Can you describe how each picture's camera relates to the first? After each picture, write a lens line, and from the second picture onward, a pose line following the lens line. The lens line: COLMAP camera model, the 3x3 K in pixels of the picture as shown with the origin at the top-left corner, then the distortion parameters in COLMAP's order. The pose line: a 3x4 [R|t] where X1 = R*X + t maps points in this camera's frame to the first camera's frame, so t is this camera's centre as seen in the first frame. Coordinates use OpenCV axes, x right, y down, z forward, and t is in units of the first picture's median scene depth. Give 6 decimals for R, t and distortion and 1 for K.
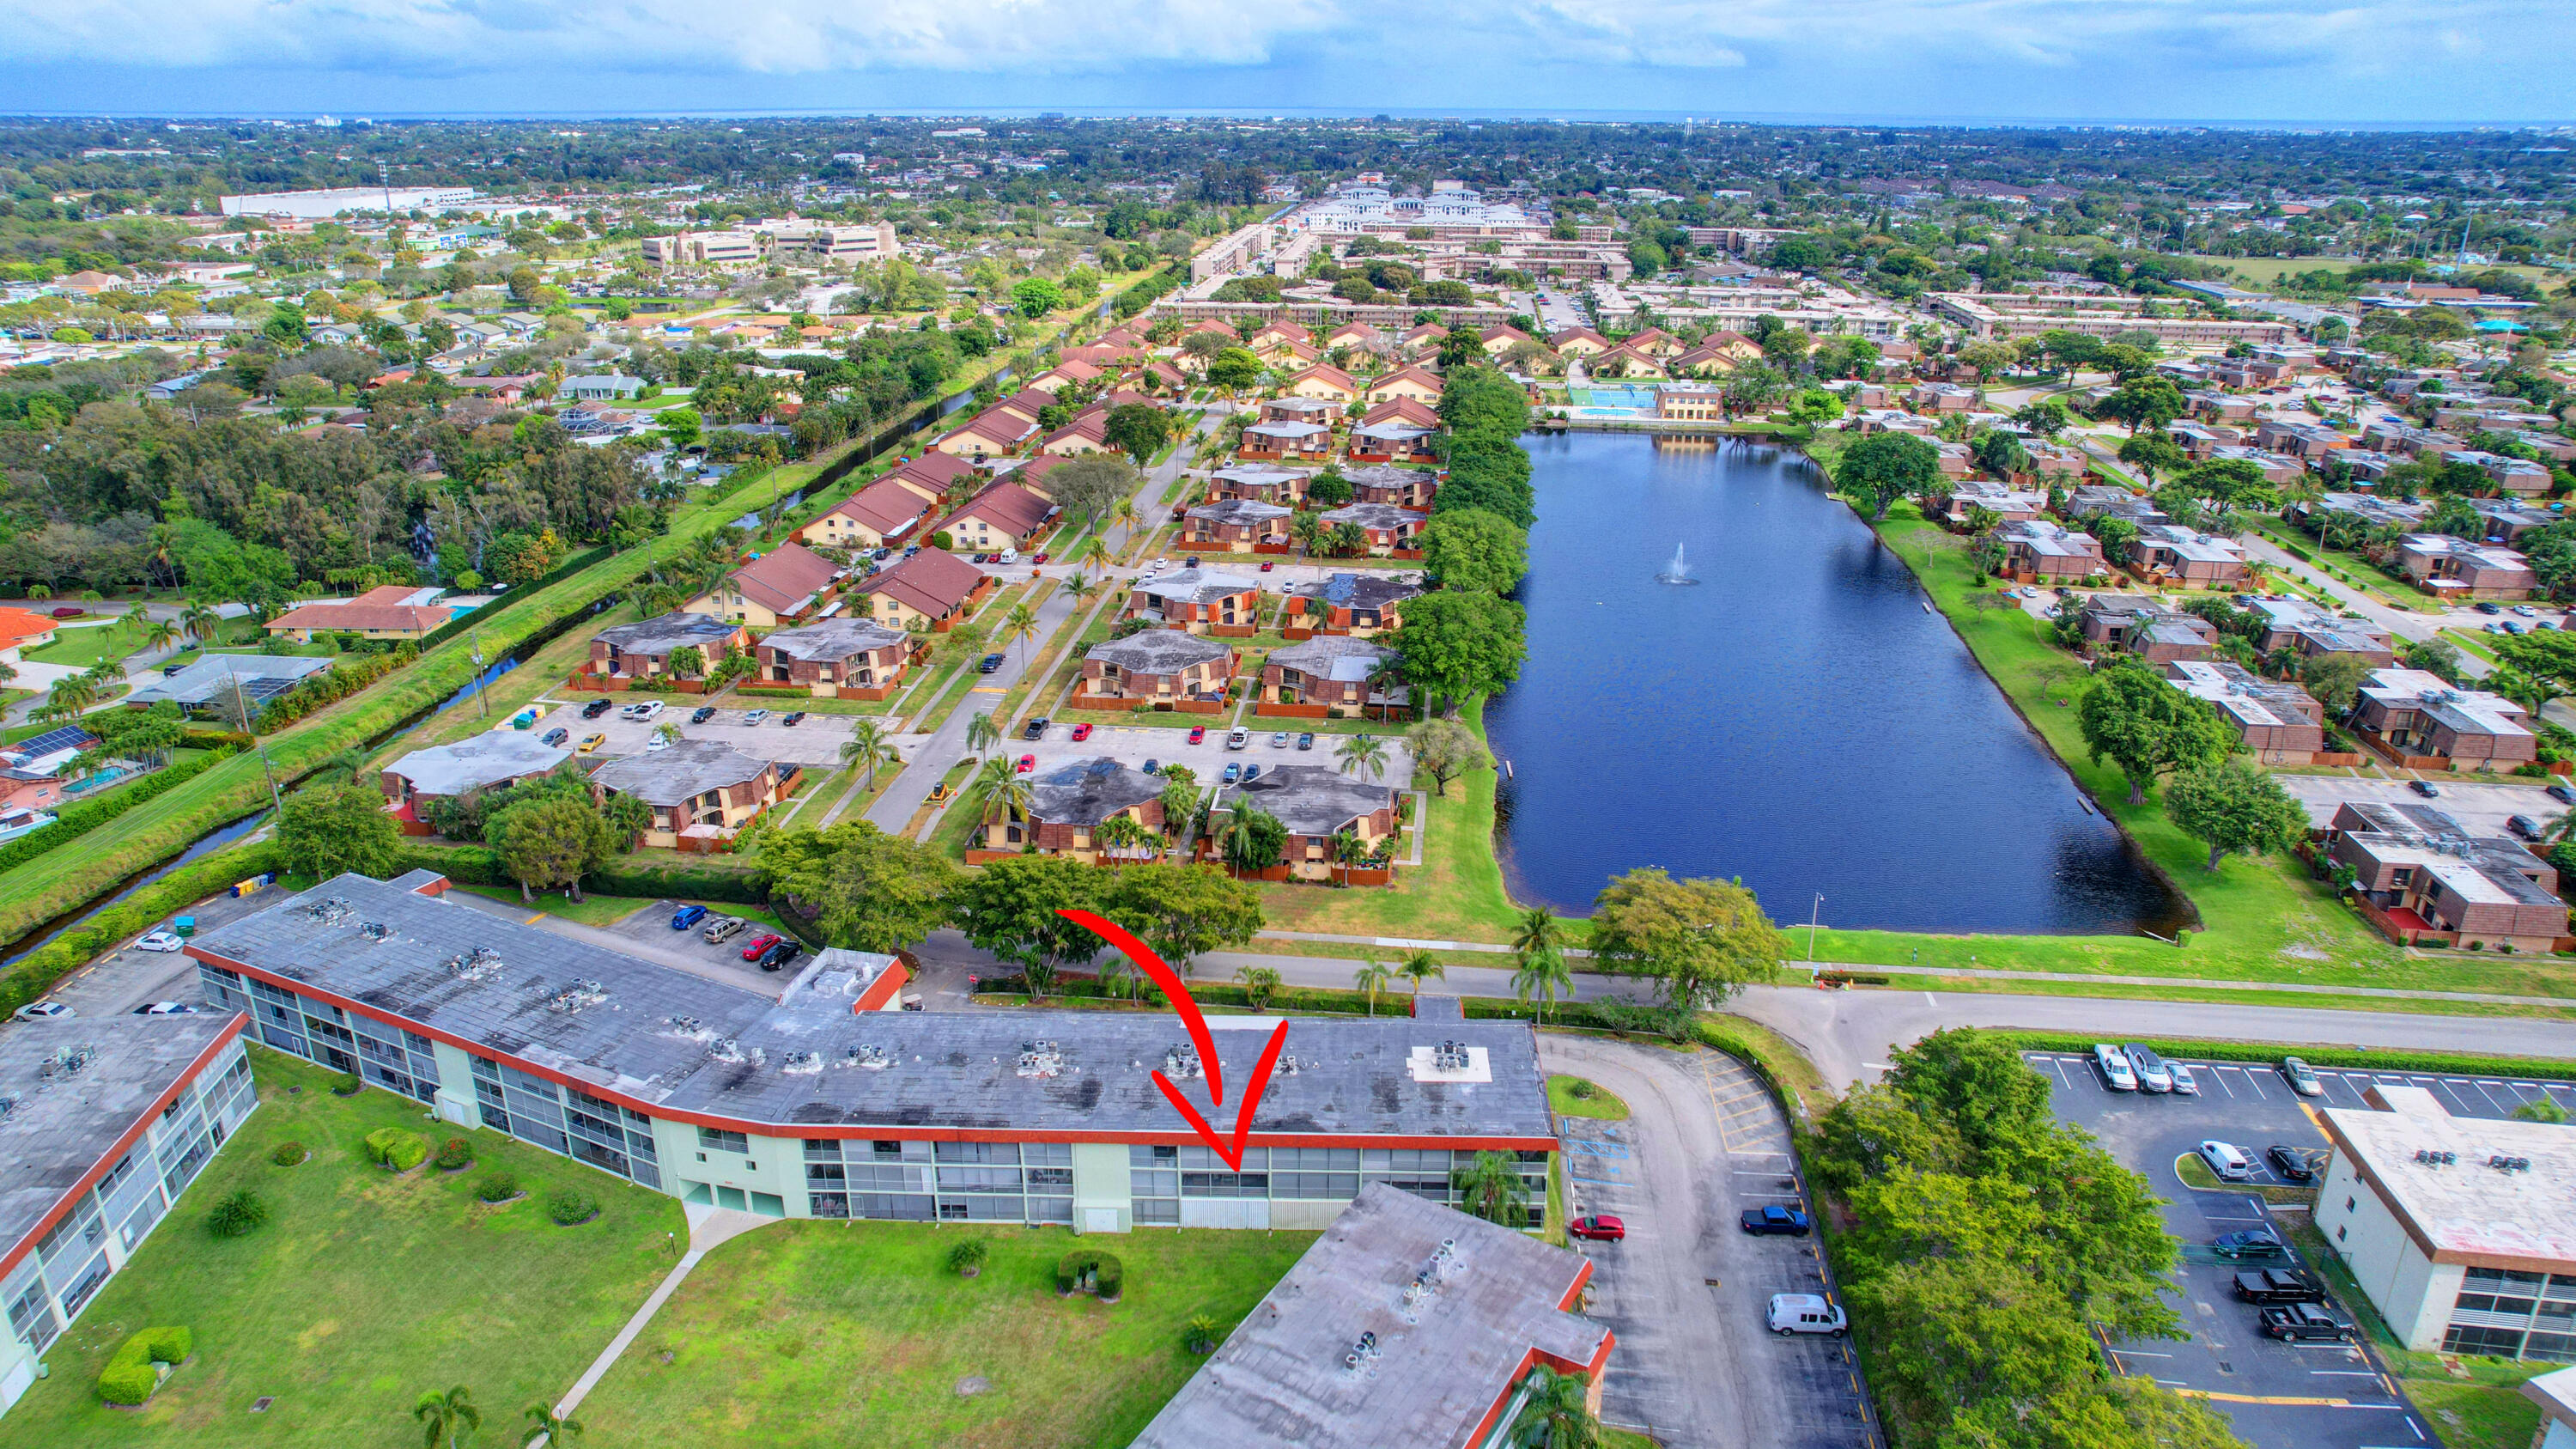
lens RADIAL K [[1640.7, 0, 1295.9], [0, 1640.7, 721.4], [0, 0, 1]] dist [-0.051135, 0.050529]
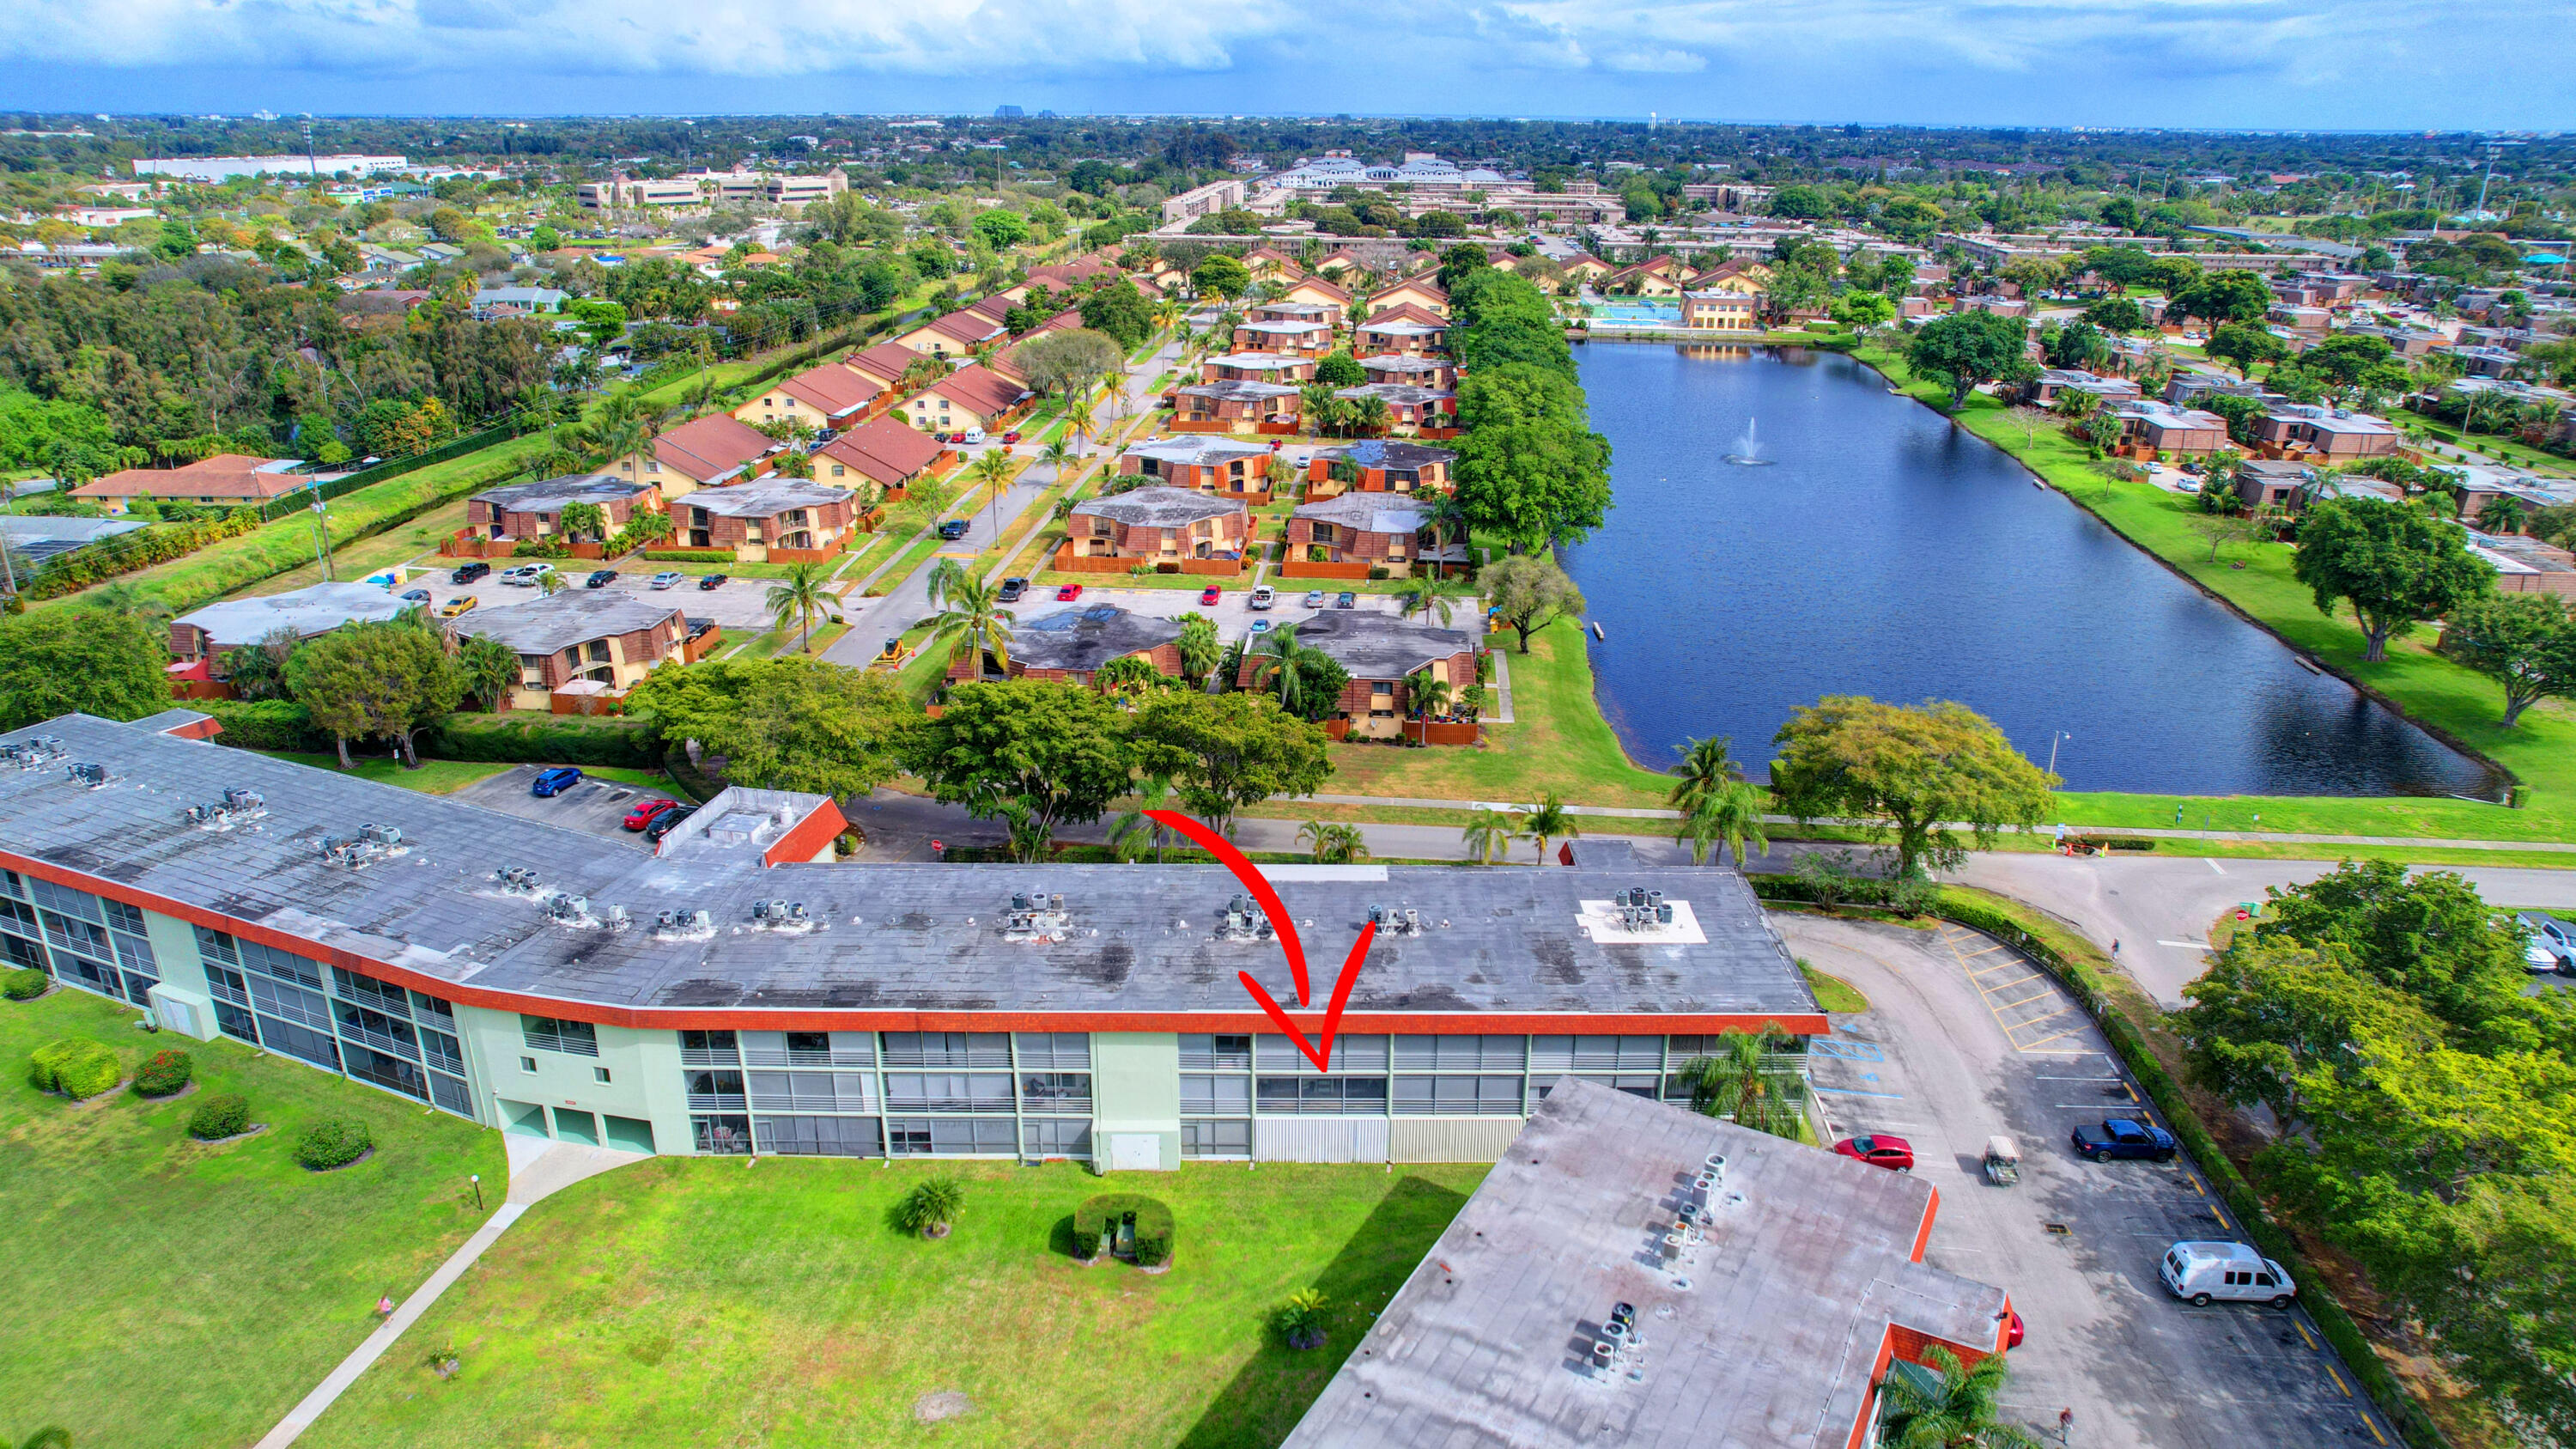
lens RADIAL K [[1640.7, 0, 1301.1], [0, 1640.7, 719.9], [0, 0, 1]] dist [-0.051135, 0.050529]
pose [[0.999608, -0.003911, 0.027730, -0.040681], [0.004057, 0.999978, -0.005216, 0.078575], [-0.027709, 0.005326, 0.999602, 0.195712]]
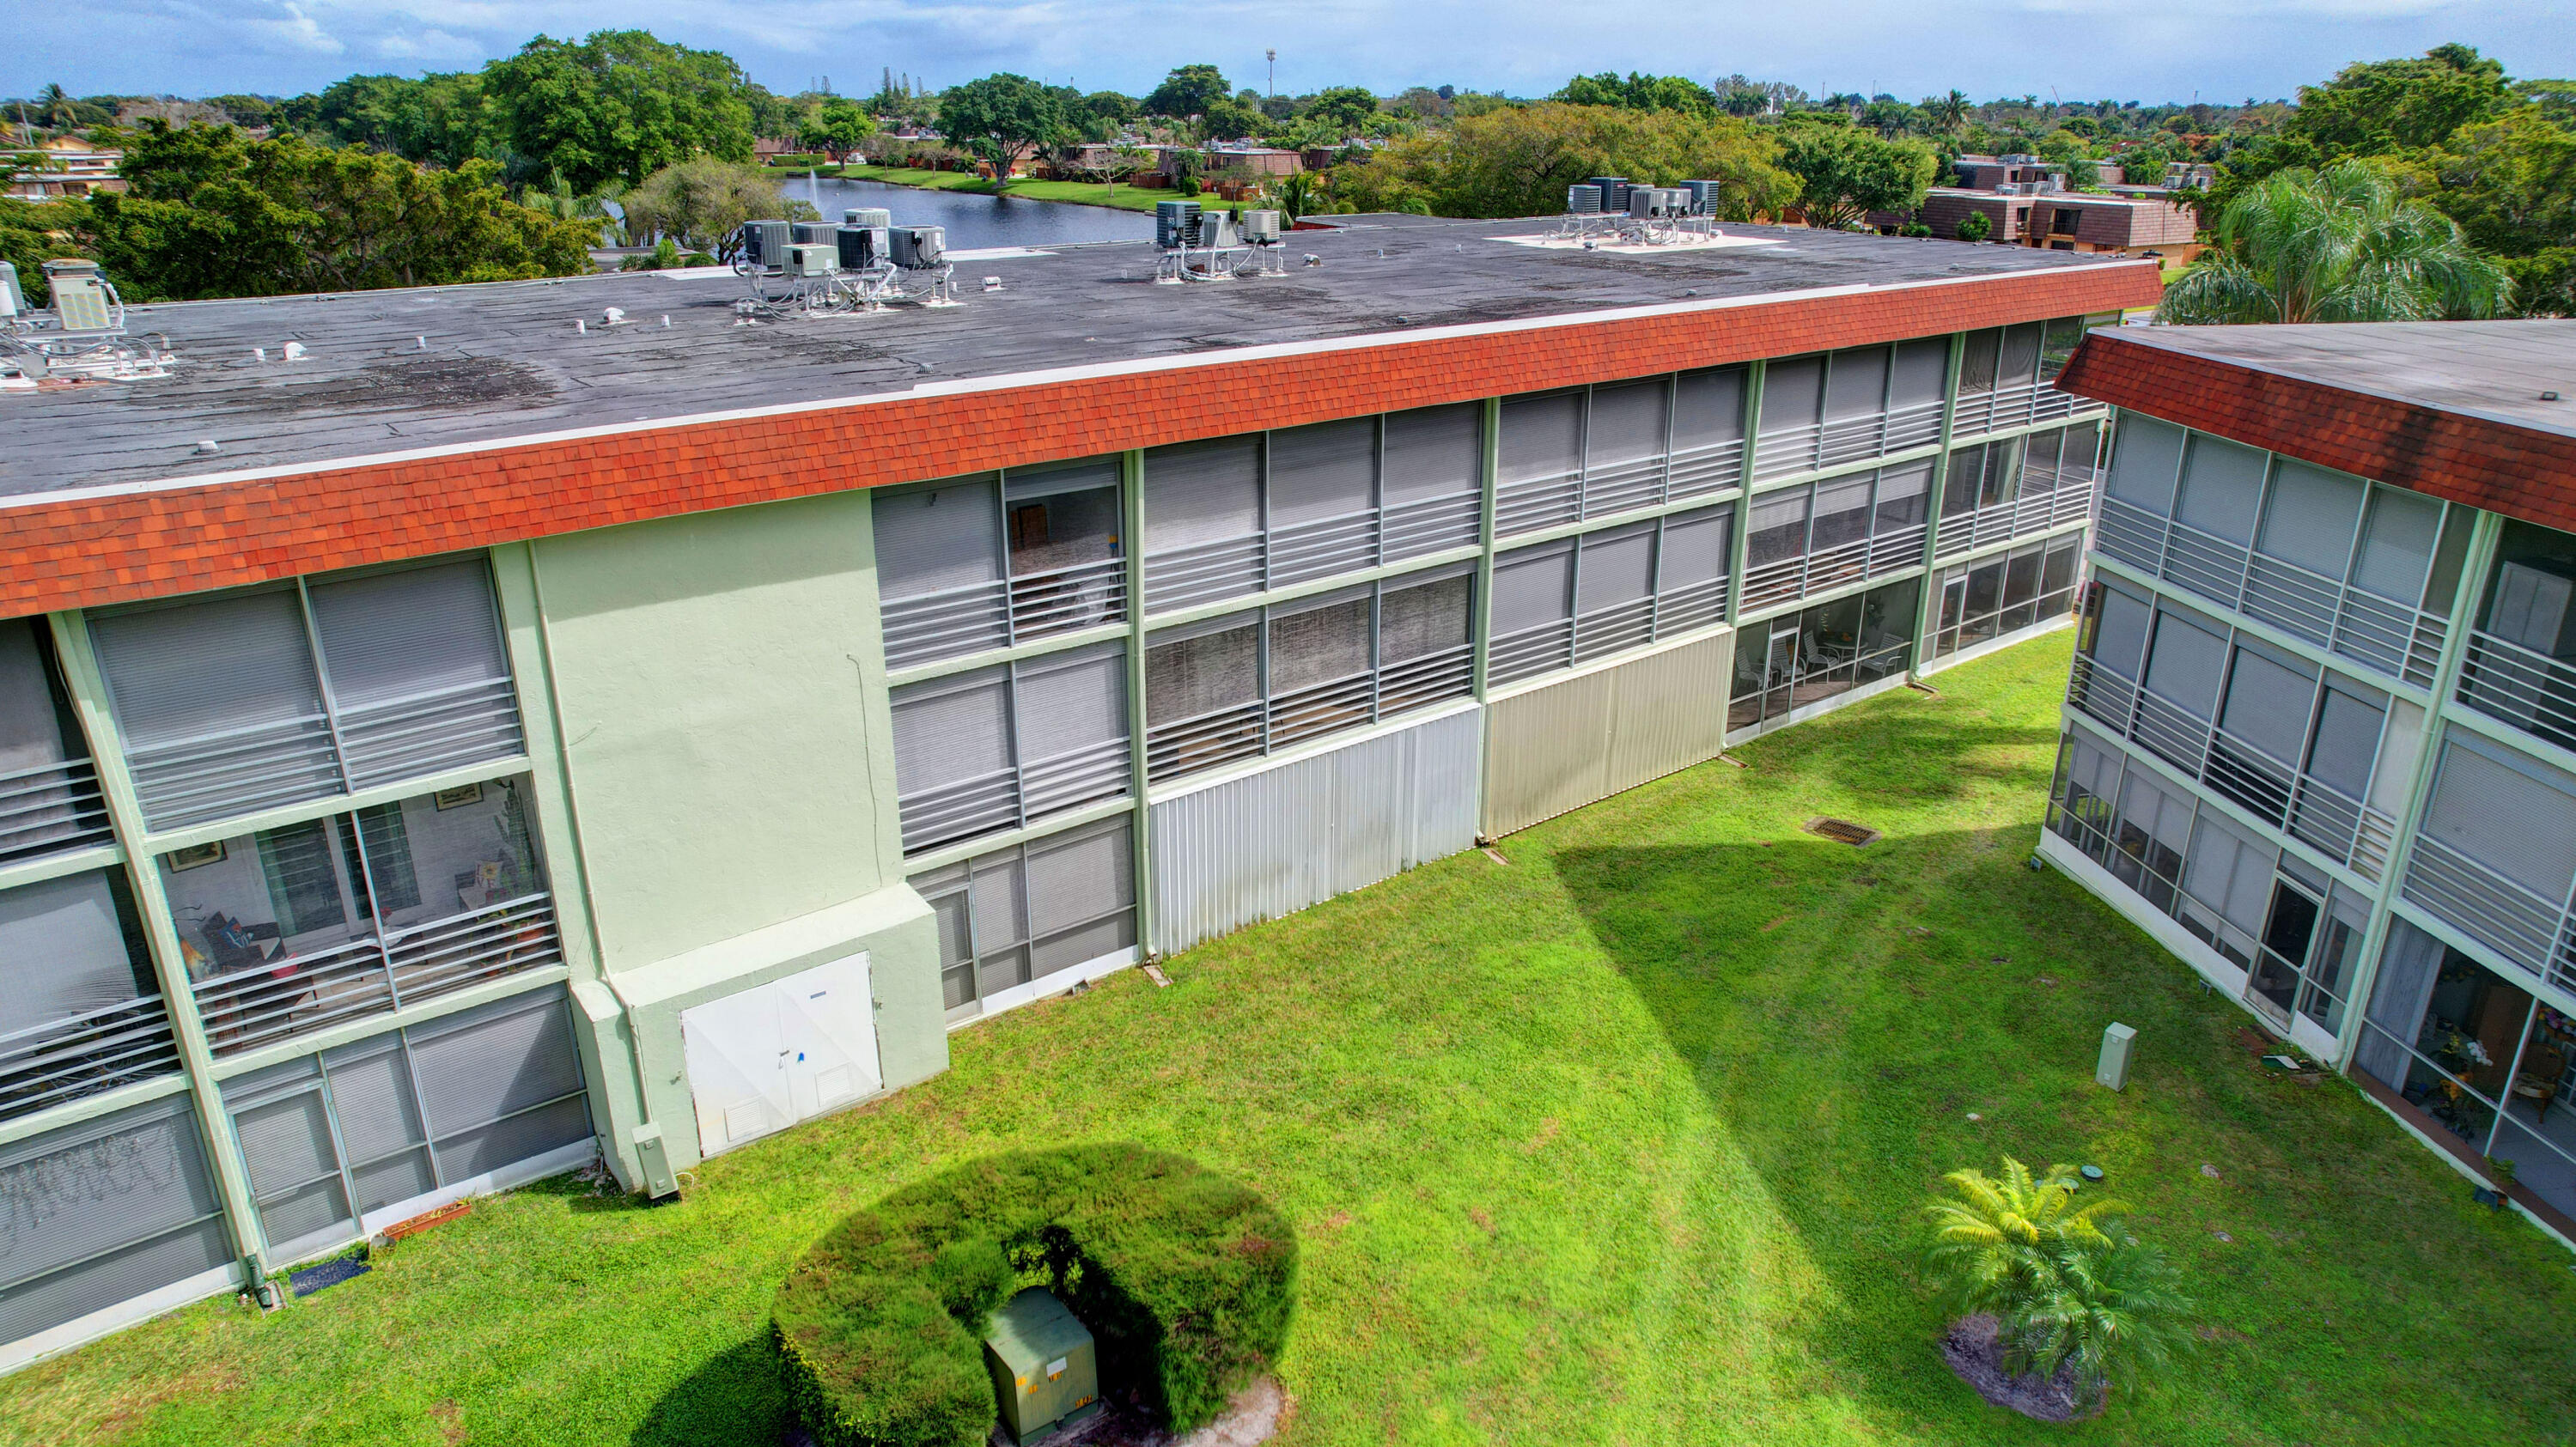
lens RADIAL K [[1640.3, 0, 1280.2], [0, 1640.3, 718.2], [0, 0, 1]] dist [-0.051135, 0.050529]
pose [[0.775179, -0.225864, 0.589986, -0.098964], [0.228130, 0.970967, 0.071976, 0.159458], [-0.589113, 0.078800, 0.804199, 0.489069]]
